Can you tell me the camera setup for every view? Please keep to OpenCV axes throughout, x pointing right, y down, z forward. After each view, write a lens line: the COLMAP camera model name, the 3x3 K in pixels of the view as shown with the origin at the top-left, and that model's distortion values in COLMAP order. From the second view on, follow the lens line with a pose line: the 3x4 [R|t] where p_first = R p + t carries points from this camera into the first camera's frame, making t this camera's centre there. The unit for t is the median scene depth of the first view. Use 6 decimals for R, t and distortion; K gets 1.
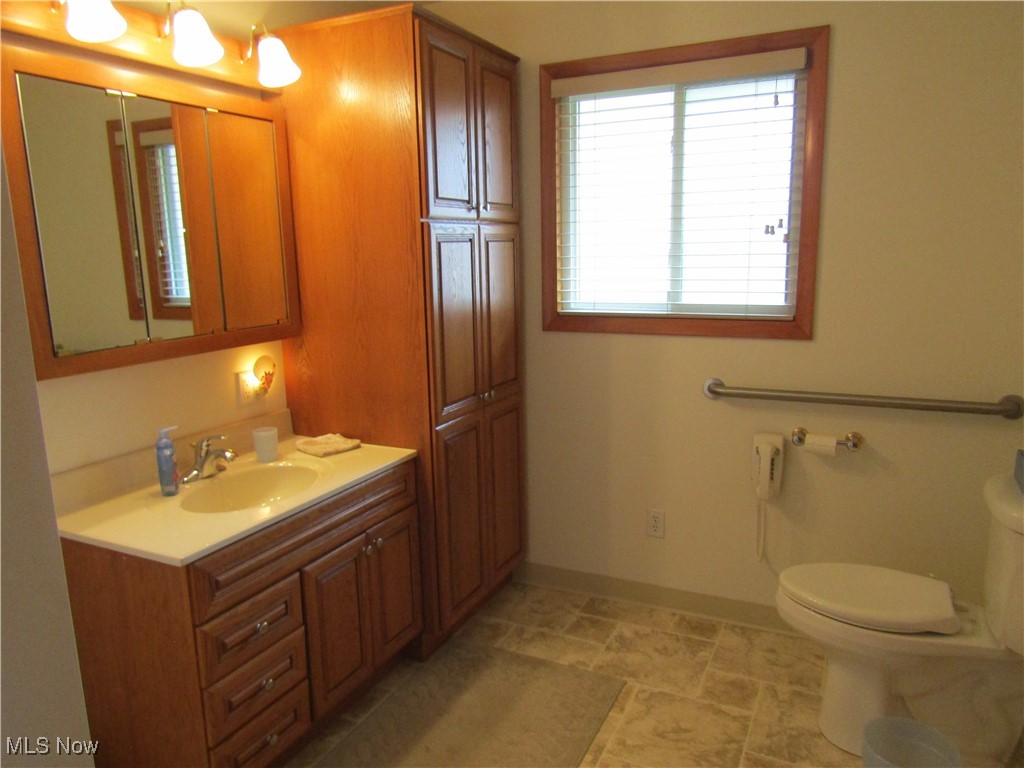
lens RADIAL K [[727.0, 0, 509.4], [0, 727.0, 381.5], [0, 0, 1]] dist [-0.029273, 0.016685]
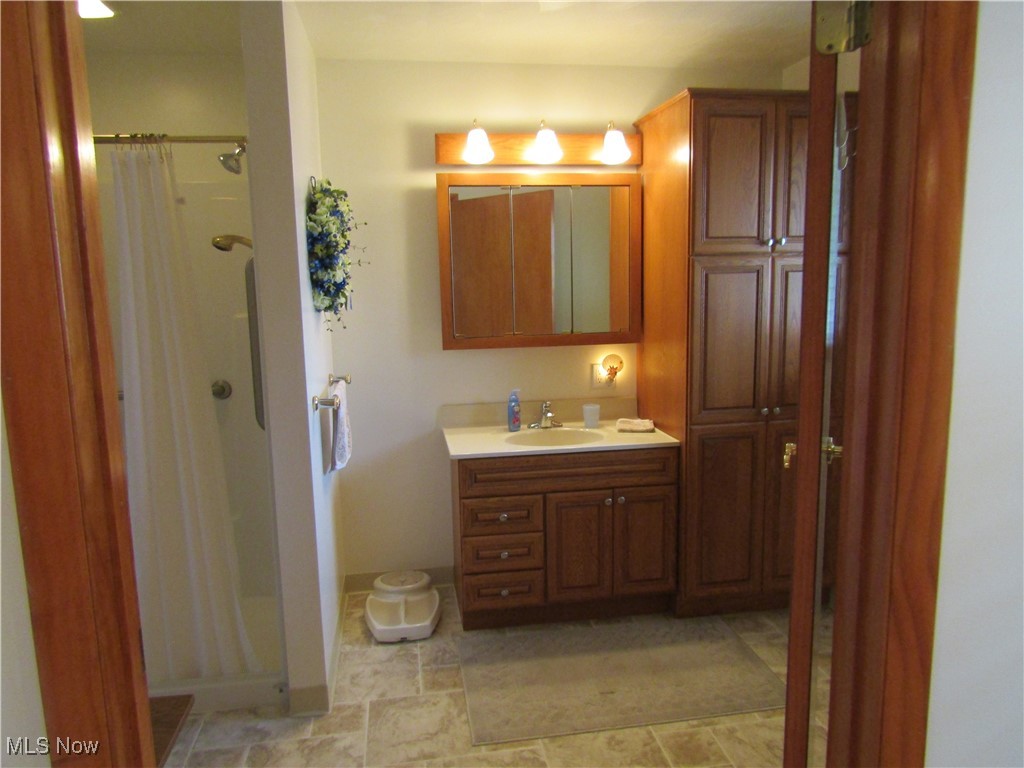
lens RADIAL K [[727.0, 0, 508.7], [0, 727.0, 385.1], [0, 0, 1]] dist [-0.029273, 0.016685]
pose [[0.579043, 0.131161, -0.804678, 0.696091], [-0.140437, 0.988268, 0.060027, -0.034308], [0.803111, 0.078248, 0.590670, 0.033399]]
